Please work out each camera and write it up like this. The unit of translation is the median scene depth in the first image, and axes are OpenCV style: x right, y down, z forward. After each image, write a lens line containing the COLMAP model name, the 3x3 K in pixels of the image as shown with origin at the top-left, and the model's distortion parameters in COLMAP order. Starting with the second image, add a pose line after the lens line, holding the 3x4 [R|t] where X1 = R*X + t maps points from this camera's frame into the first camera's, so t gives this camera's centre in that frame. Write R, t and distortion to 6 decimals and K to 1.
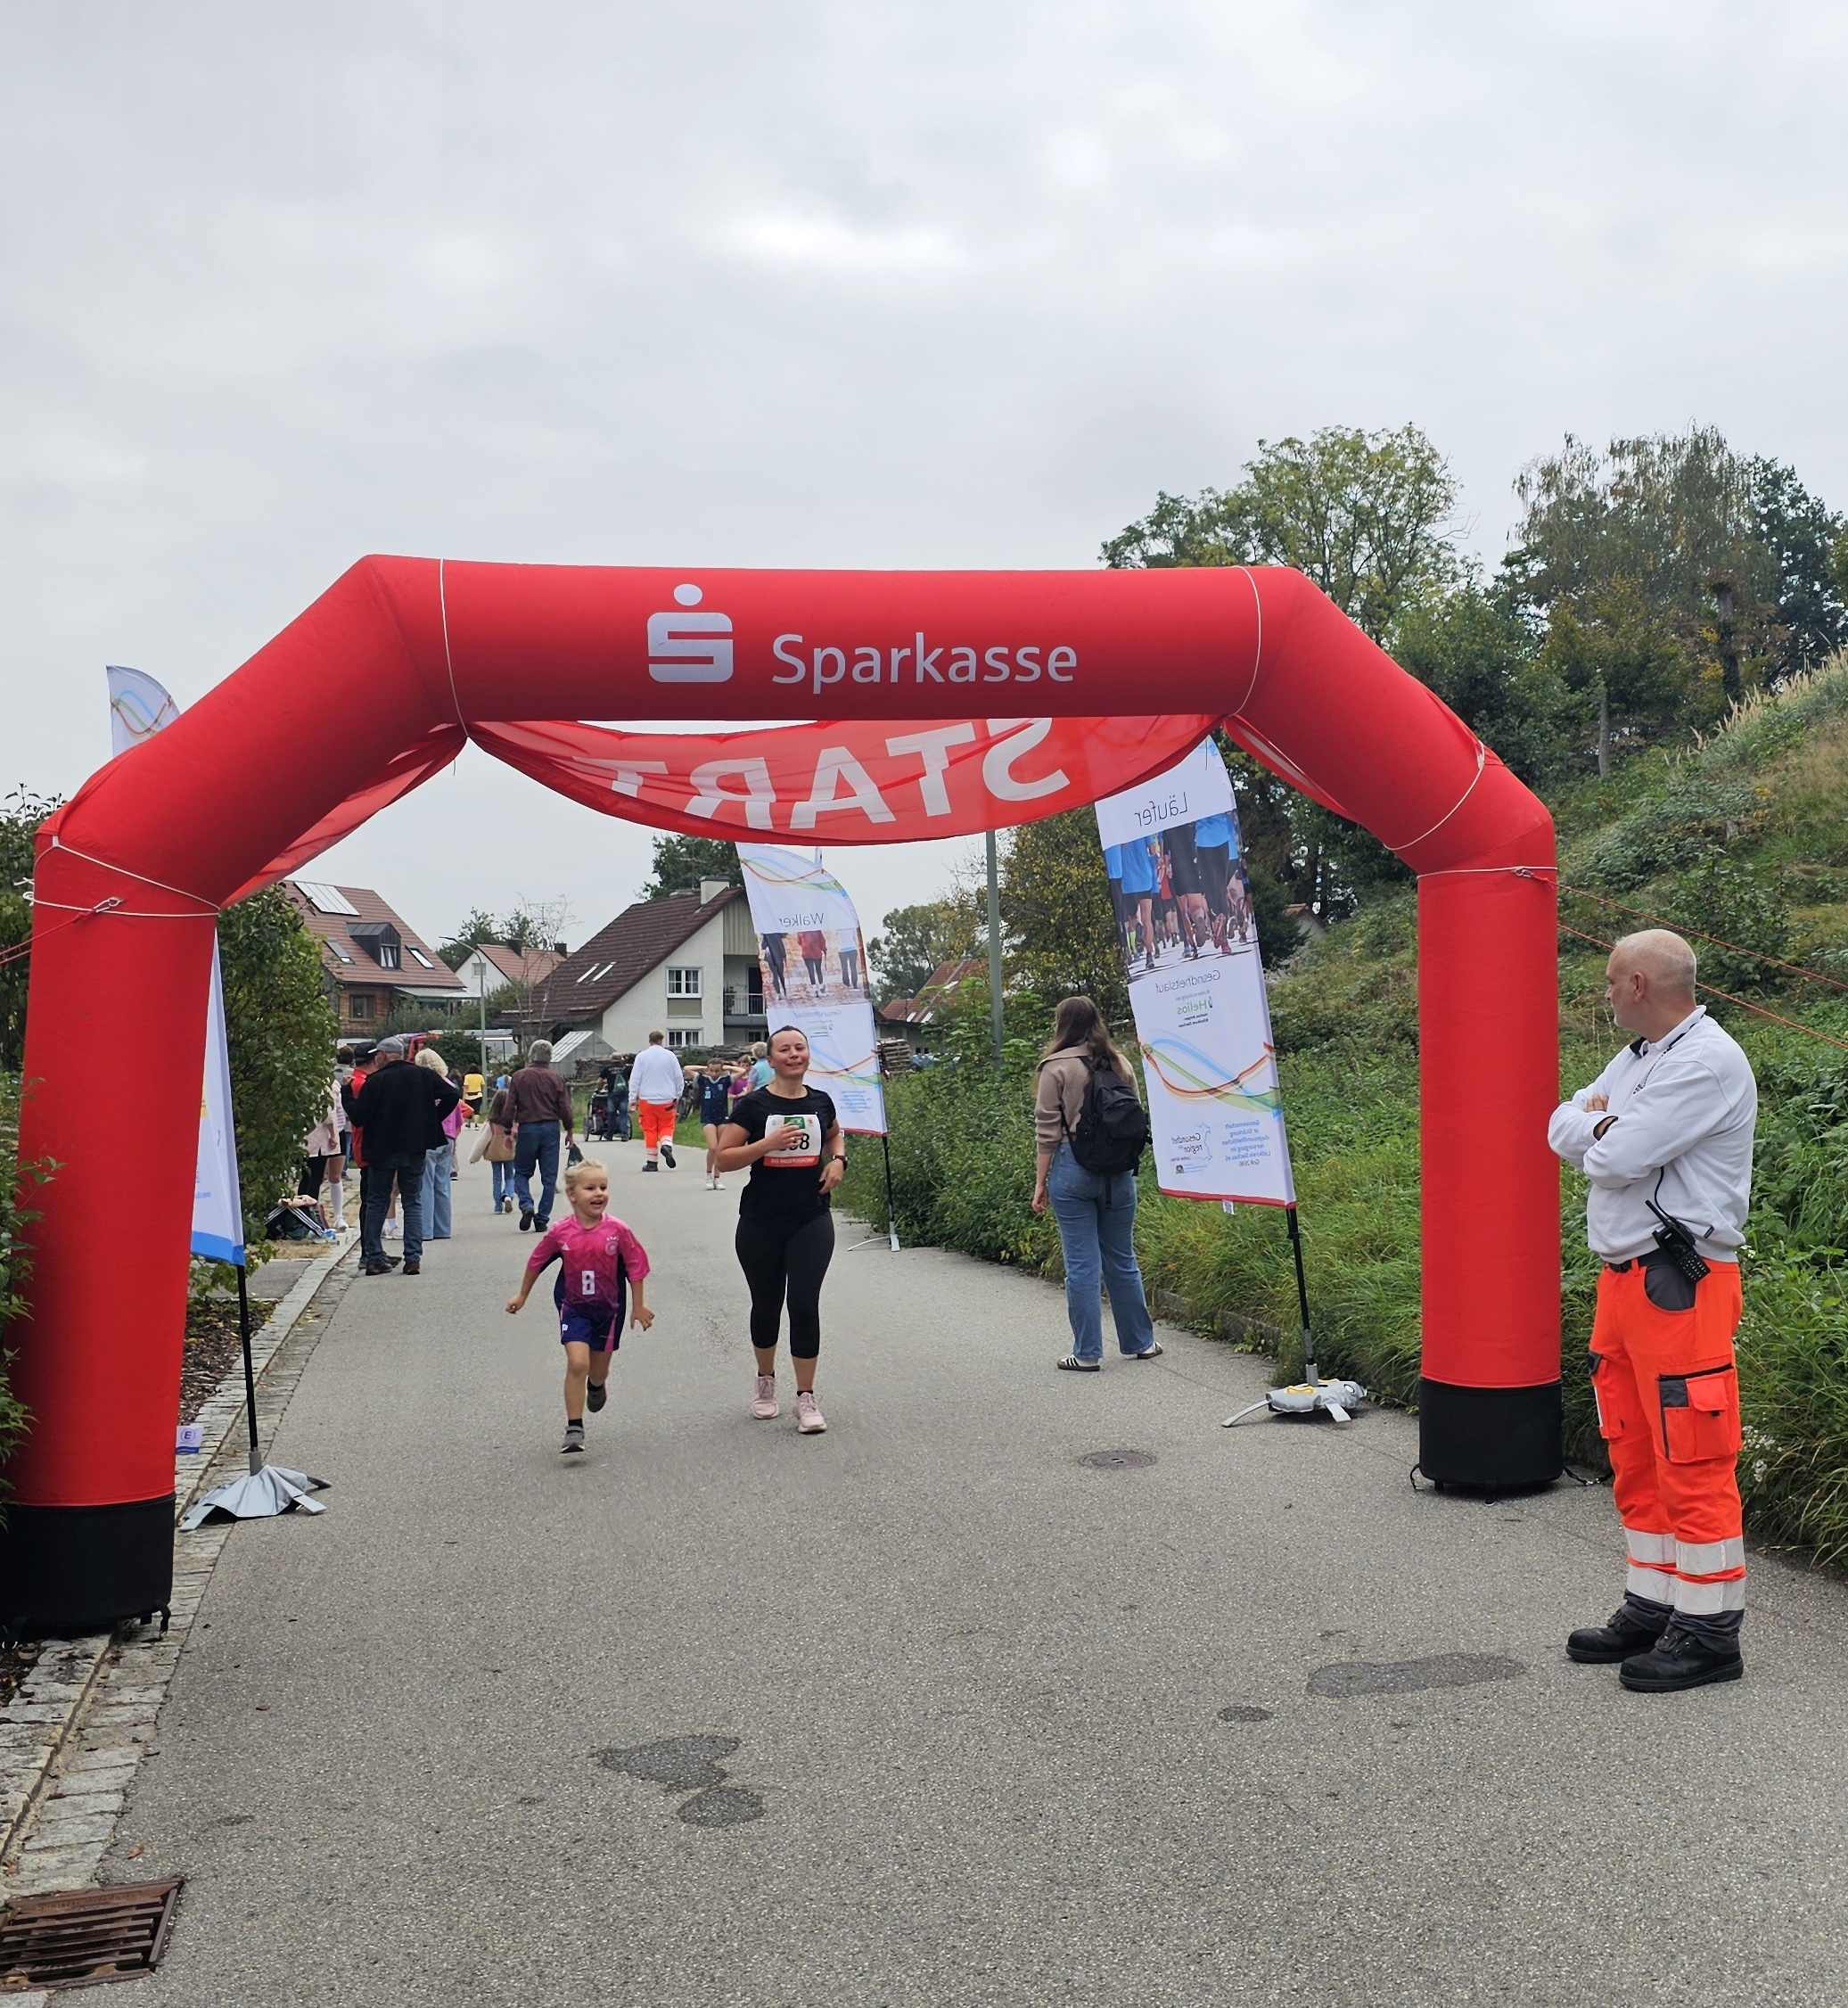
lens RADIAL K [[2402.5, 0, 1207.0], [0, 2402.5, 1010.1], [0, 0, 1]] dist [0.154755, -0.482939]
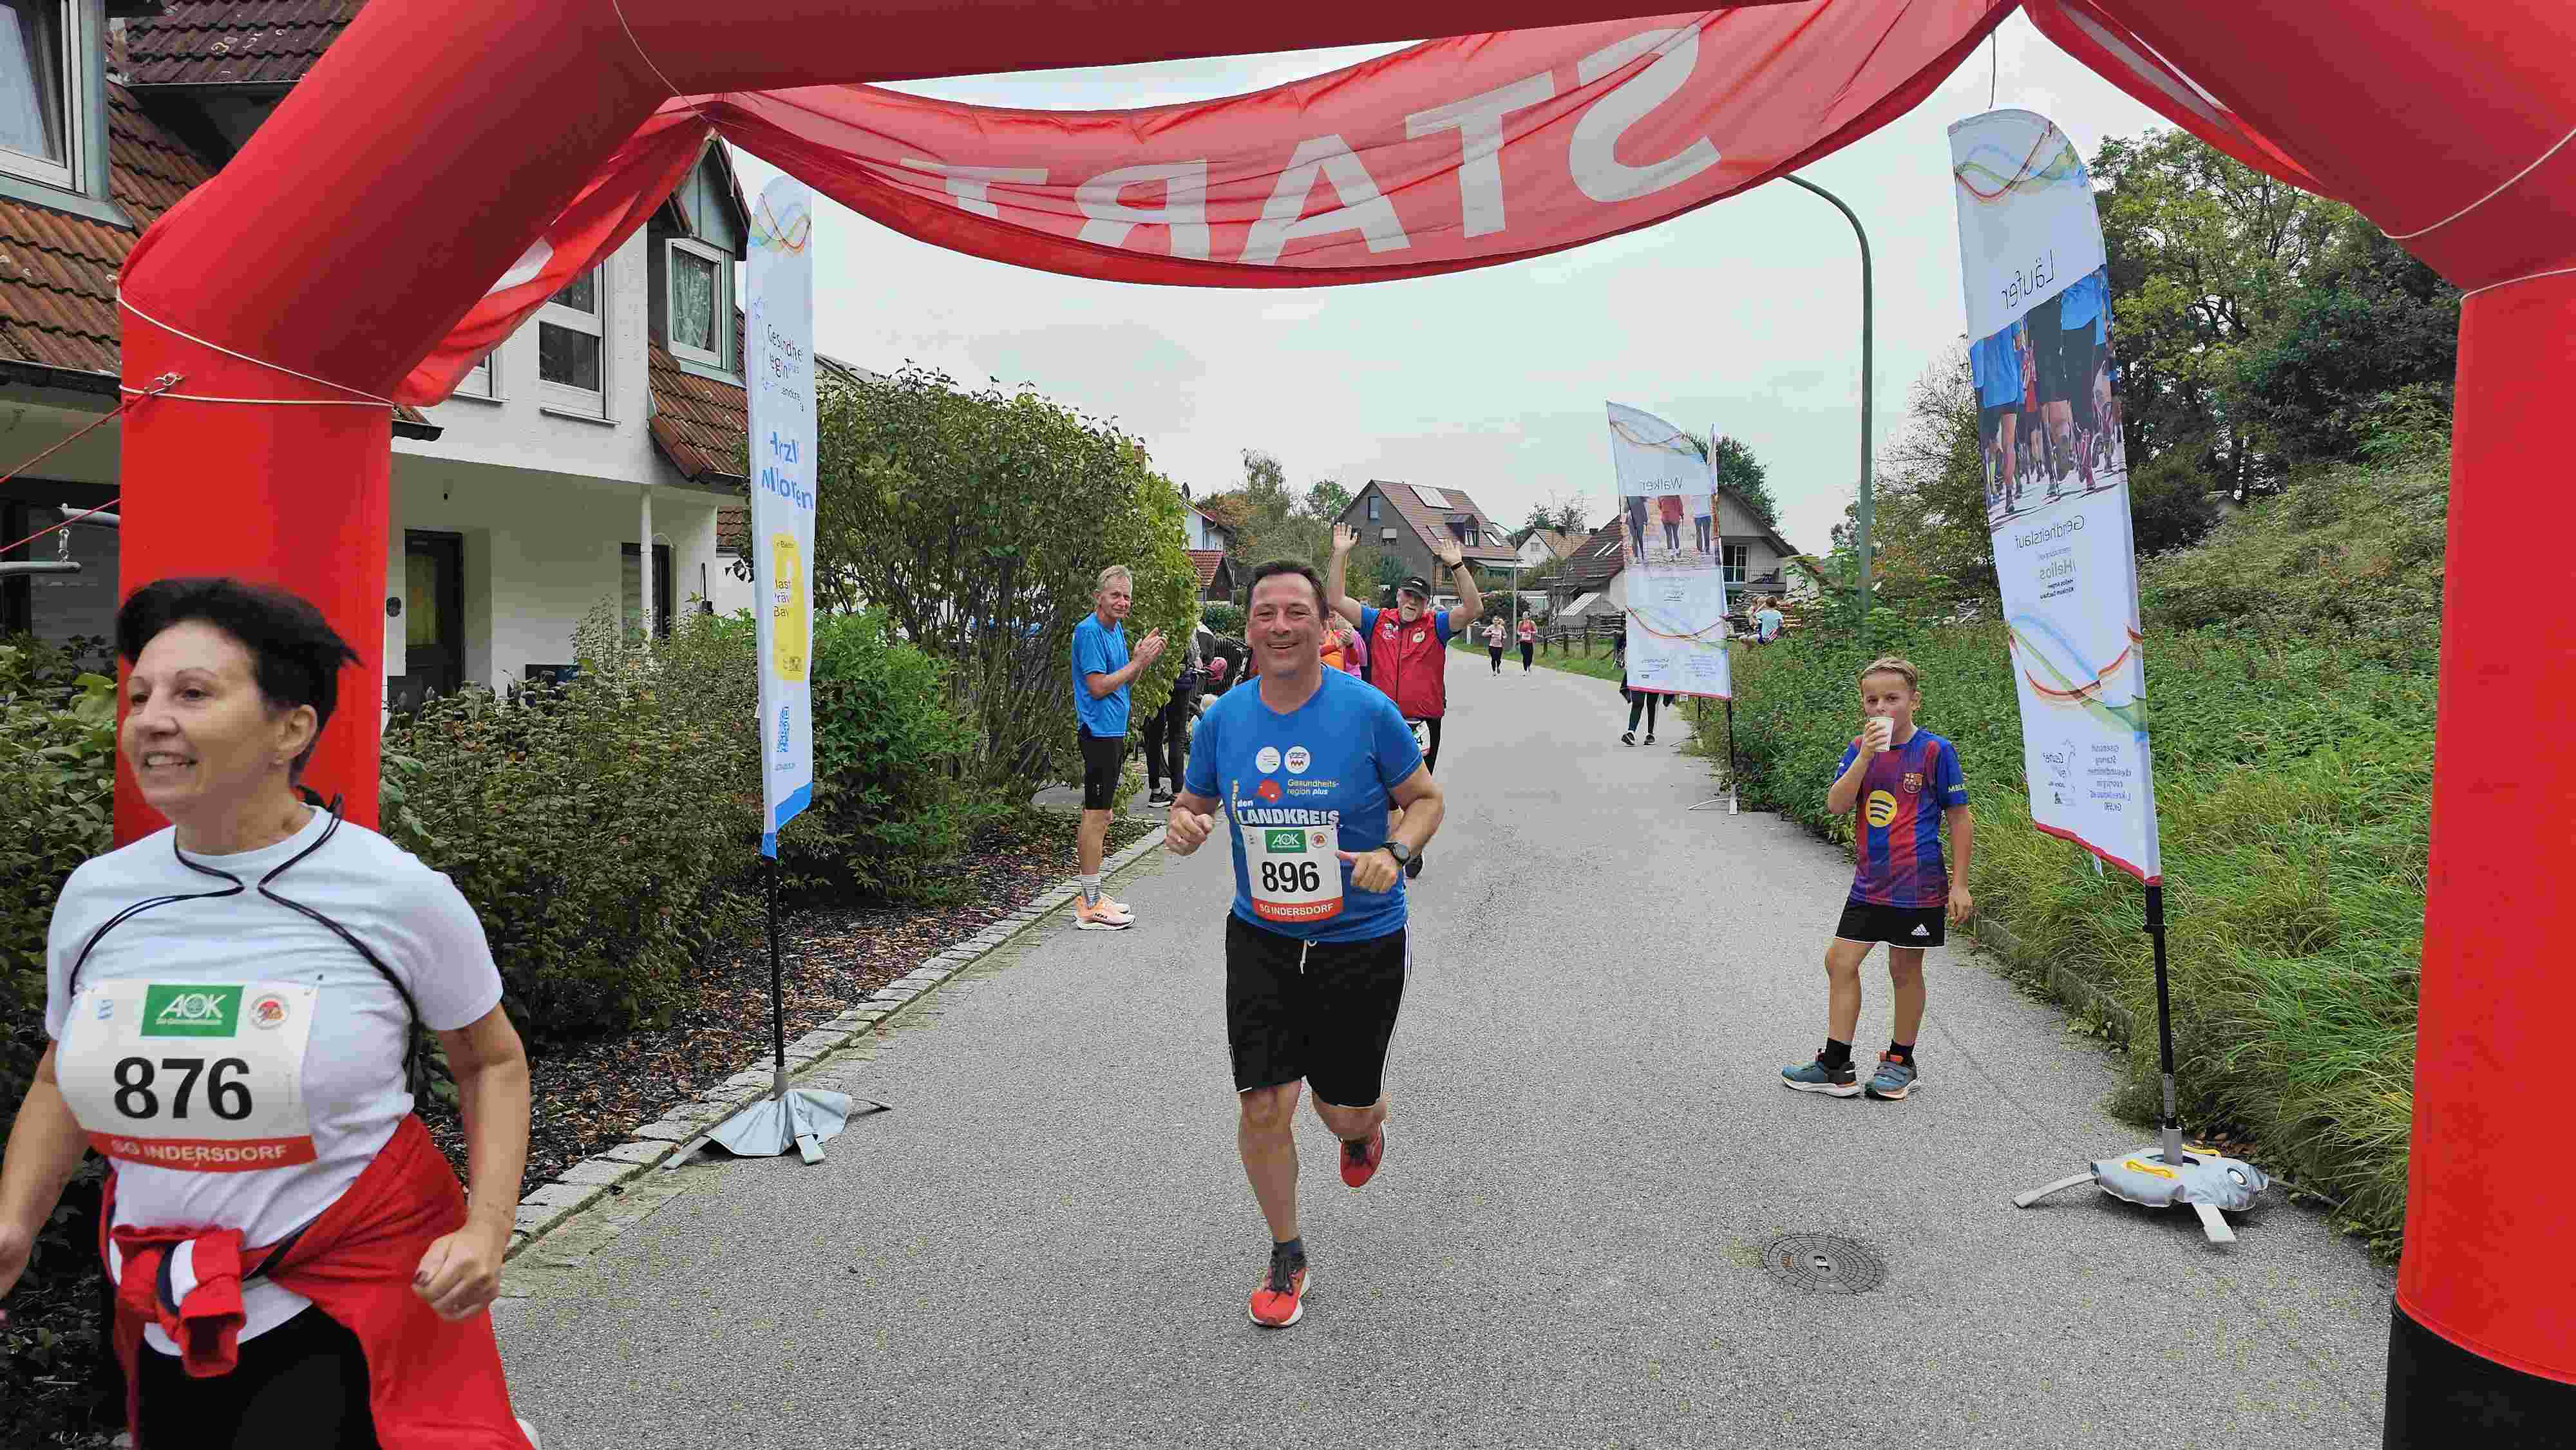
lens RADIAL K [[1717.7, 0, 1288.2], [0, 1717.7, 703.1], [0, 0, 1]] dist [0.069117, -0.070156]
pose [[0.899985, 0.046583, -0.433425, 0.014640], [-0.015419, 0.997053, 0.075144, 0.001202], [0.435648, -0.060945, 0.898051, 0.260513]]
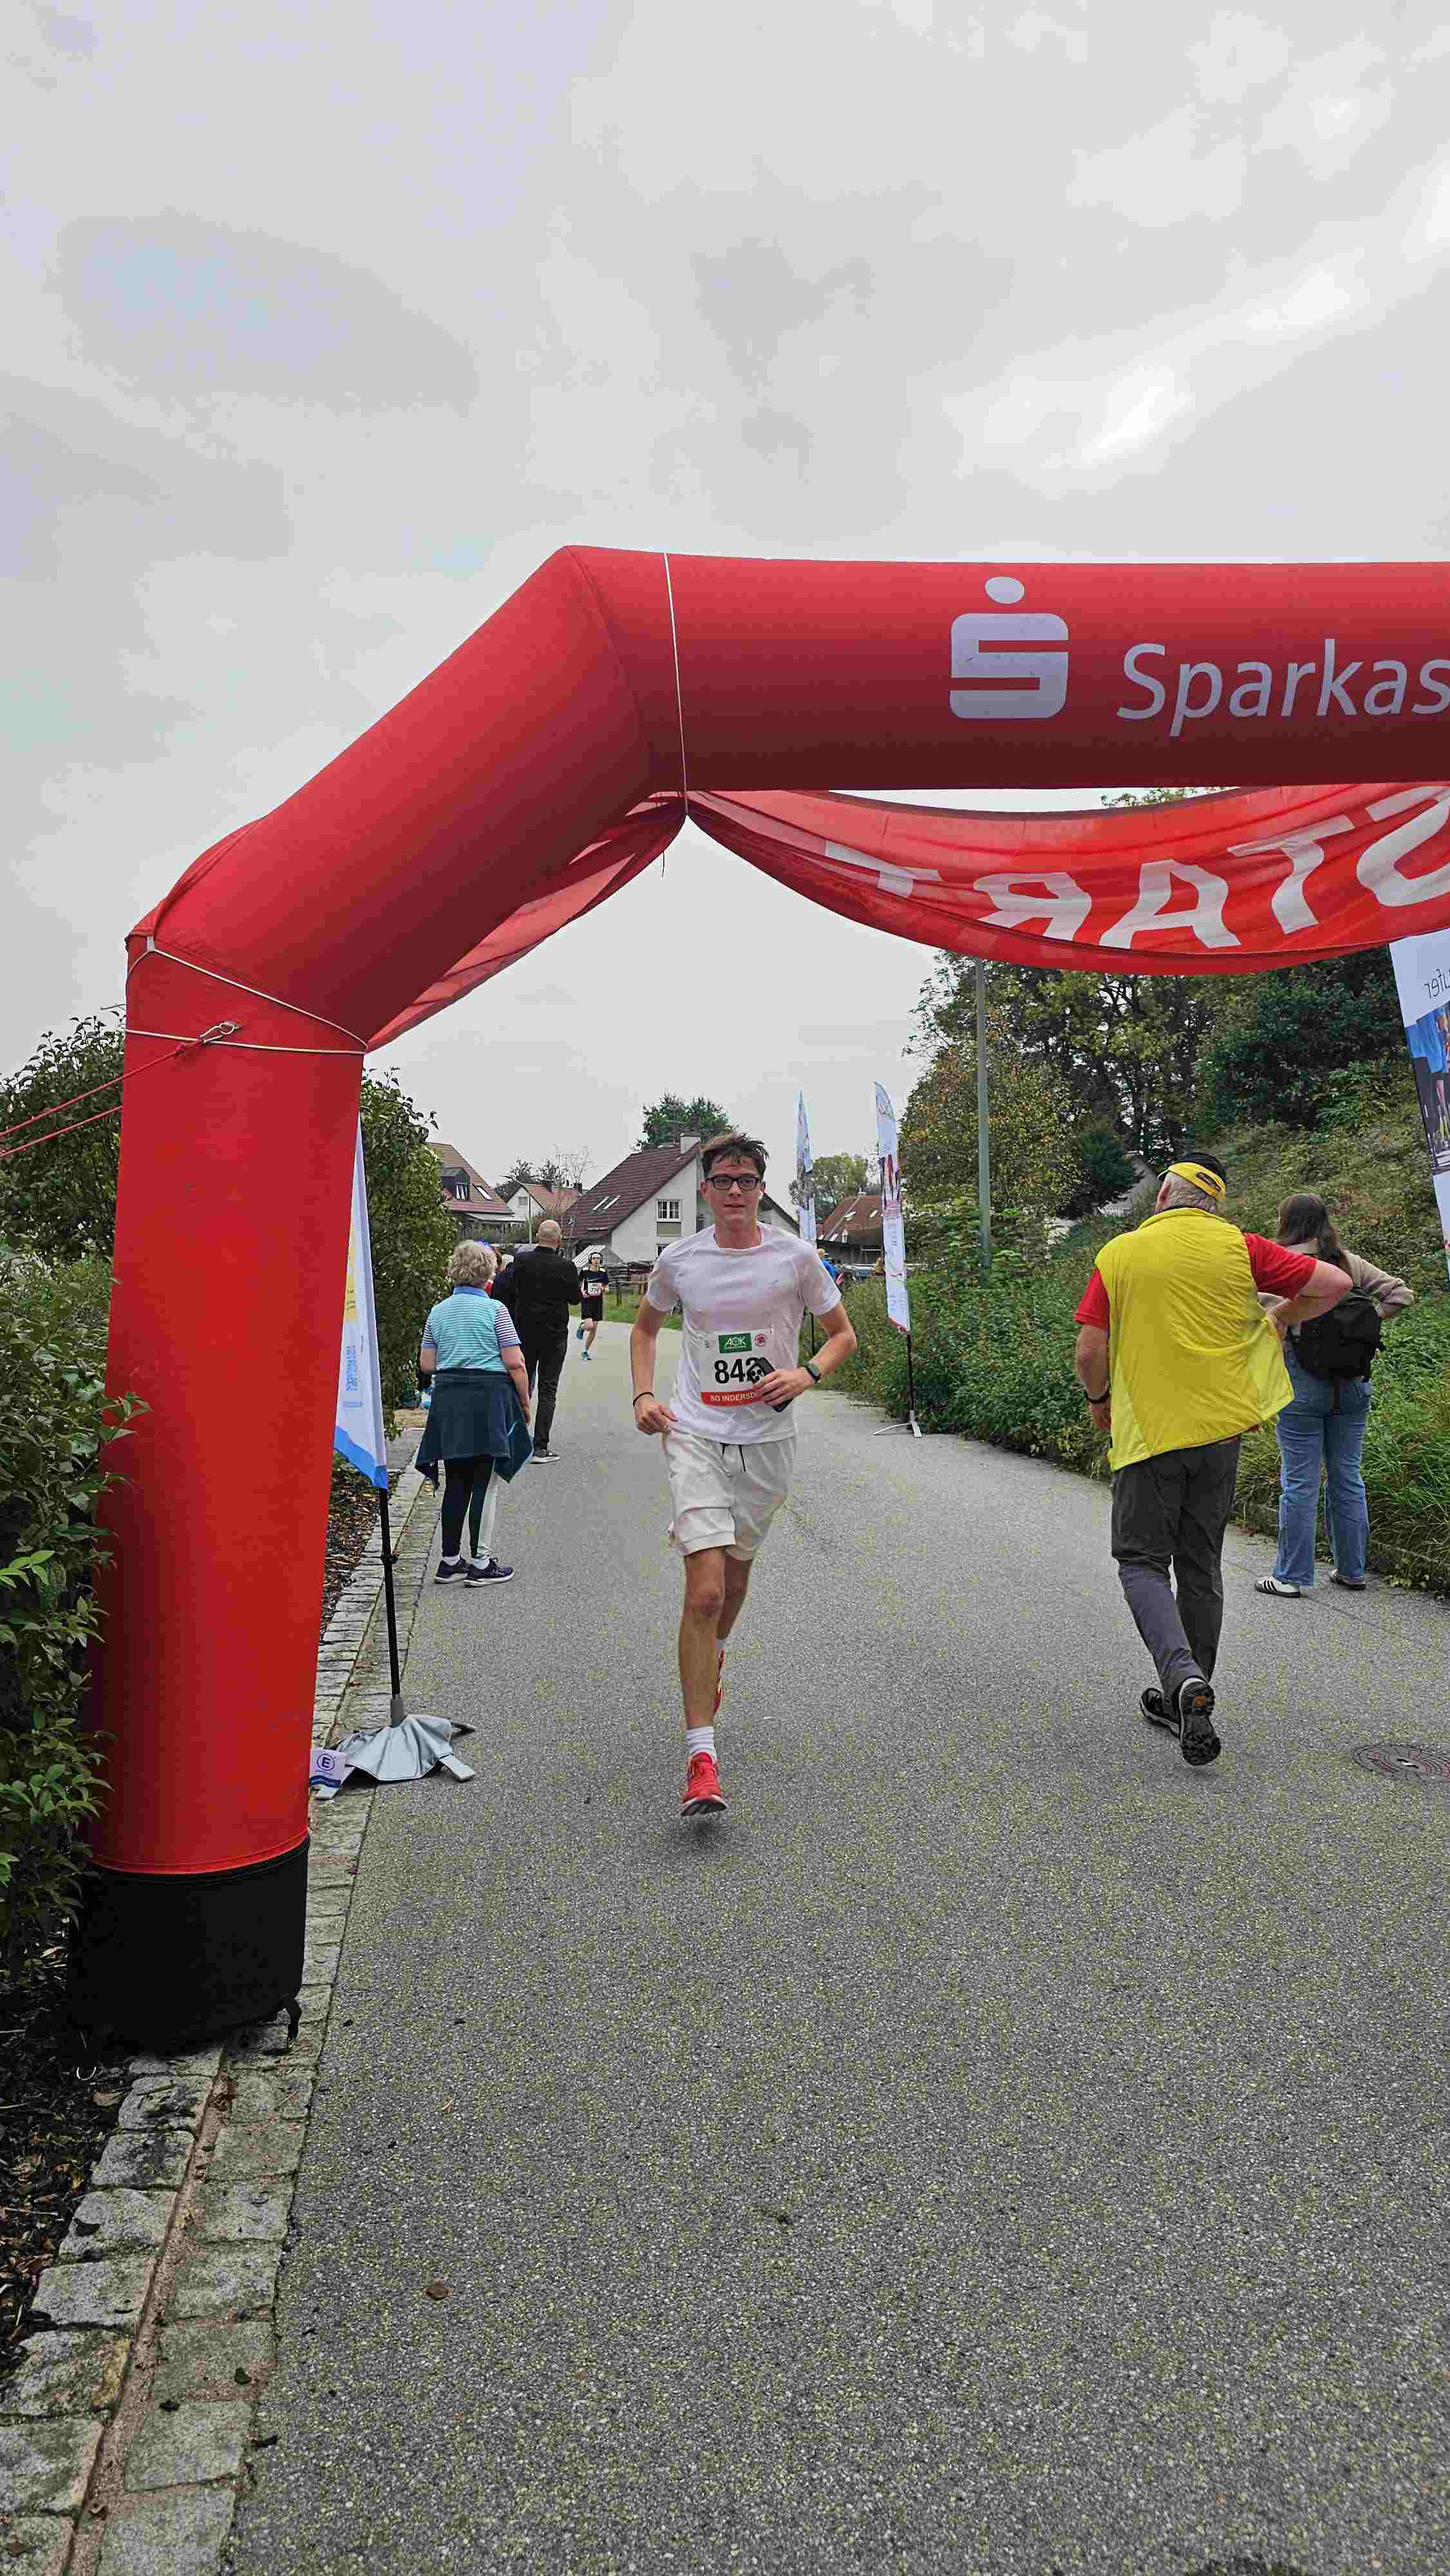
lens RADIAL K [[1714.0, 0, 736.9], [0, 1714.0, 1271.6], [0, 0, 1]] dist [0.068922, -0.061356]
pose [[0.986789, 0.010118, -0.161693, -0.082682], [-0.006644, 0.999736, 0.022009, 0.005477], [0.161873, -0.020644, 0.986596, 0.196171]]
